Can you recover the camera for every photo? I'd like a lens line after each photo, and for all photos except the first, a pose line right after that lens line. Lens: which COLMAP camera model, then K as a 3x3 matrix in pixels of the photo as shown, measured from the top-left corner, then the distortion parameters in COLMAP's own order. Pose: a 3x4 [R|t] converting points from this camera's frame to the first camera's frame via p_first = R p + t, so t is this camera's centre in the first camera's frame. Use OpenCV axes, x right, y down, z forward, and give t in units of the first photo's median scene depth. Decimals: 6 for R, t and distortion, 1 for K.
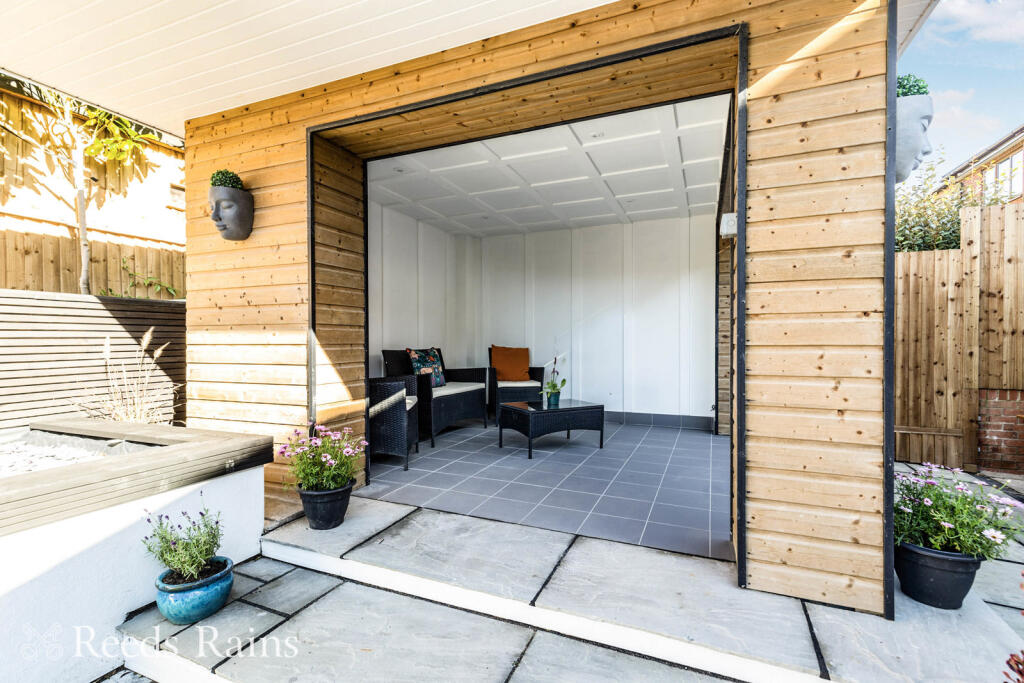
lens RADIAL K [[464.8, 0, 512.0], [0, 464.8, 342.2], [0, 0, 1]] dist [0.009423, -0.000242]
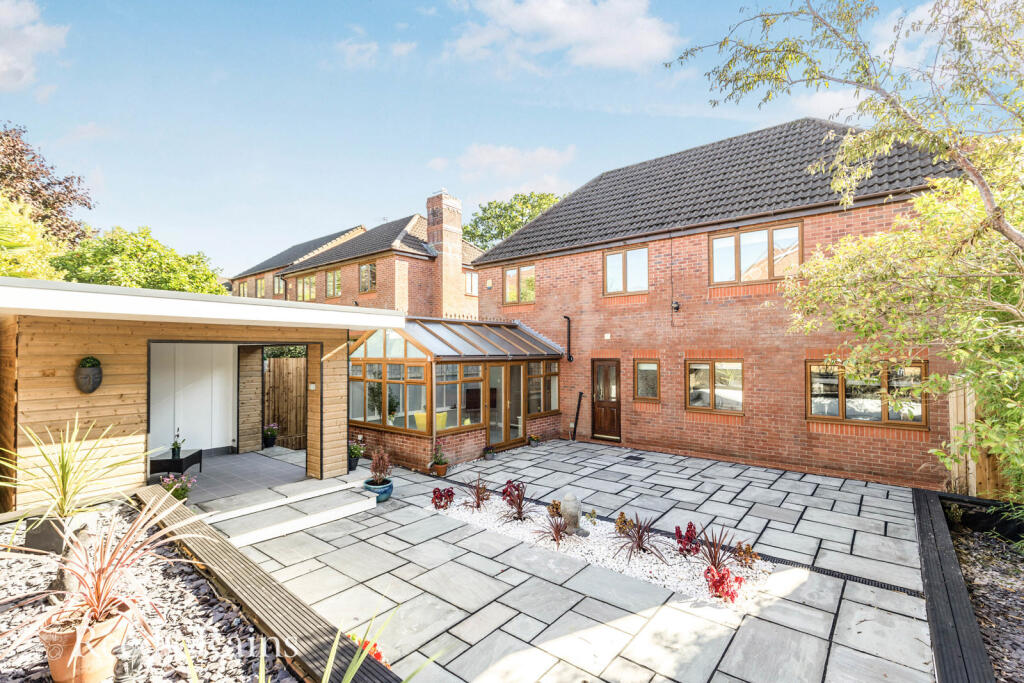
lens RADIAL K [[464.8, 0, 511.9], [0, 464.8, 345.2], [0, 0, 1]] dist [0.009423, -0.000242]
pose [[0.278915, 0.012838, 0.960230, -2.999902], [0.008876, 0.999833, -0.015946, -0.575637], [-0.960275, 0.012971, 0.278755, -1.764305]]
